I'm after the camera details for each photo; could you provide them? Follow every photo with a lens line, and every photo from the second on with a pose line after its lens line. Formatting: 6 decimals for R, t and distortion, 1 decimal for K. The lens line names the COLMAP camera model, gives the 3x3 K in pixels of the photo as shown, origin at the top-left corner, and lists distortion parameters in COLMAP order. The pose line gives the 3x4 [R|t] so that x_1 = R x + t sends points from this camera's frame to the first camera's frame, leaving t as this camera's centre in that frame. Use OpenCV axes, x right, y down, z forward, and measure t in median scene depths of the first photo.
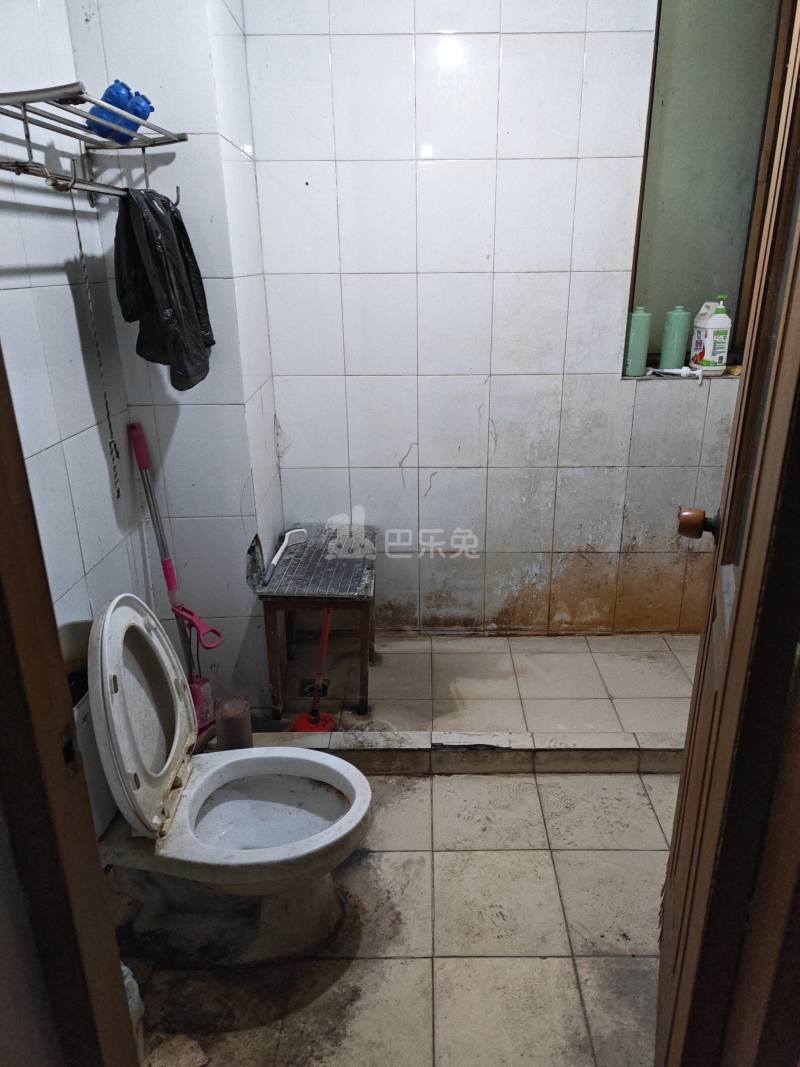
lens RADIAL K [[712.5, 0, 425.7], [0, 712.5, 516.0], [0, 0, 1]] dist [0.057313, -0.037848]
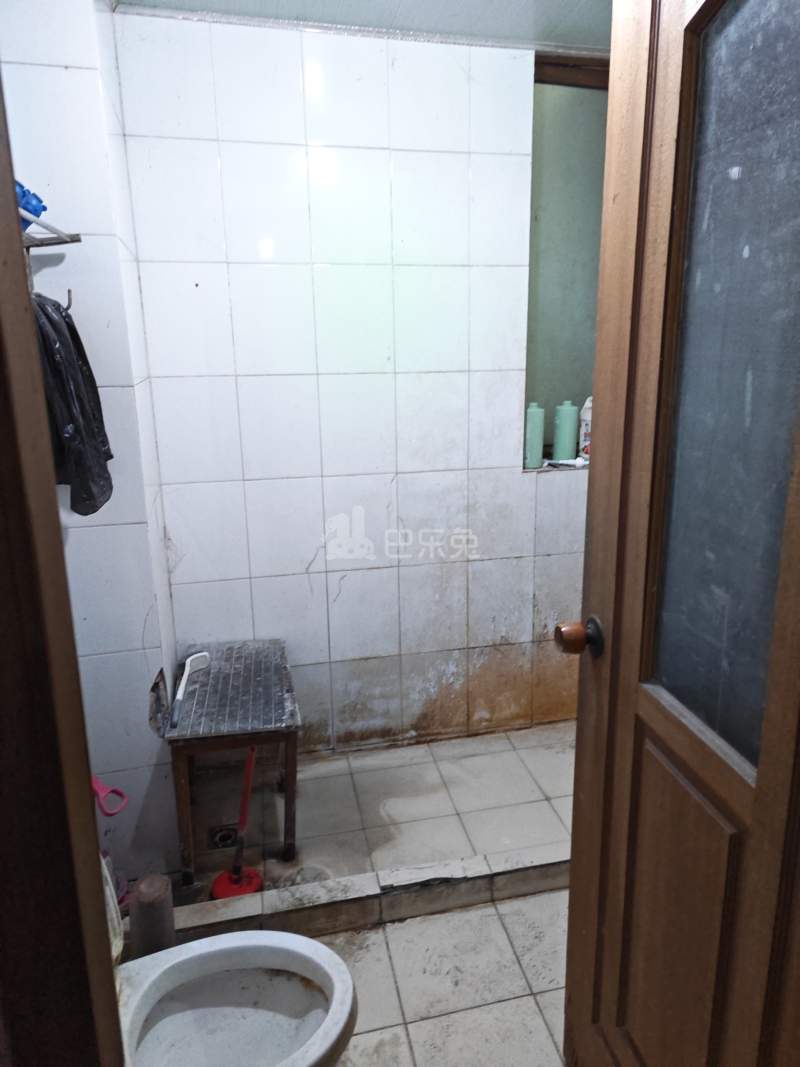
lens RADIAL K [[712.5, 0, 425.7], [0, 712.5, 516.0], [0, 0, 1]] dist [0.057313, -0.037848]
pose [[0.974584, -0.057094, 0.216625, -0.089306], [0.081145, 0.991282, -0.103803, -0.035894], [-0.208810, 0.118743, 0.970721, 0.052872]]
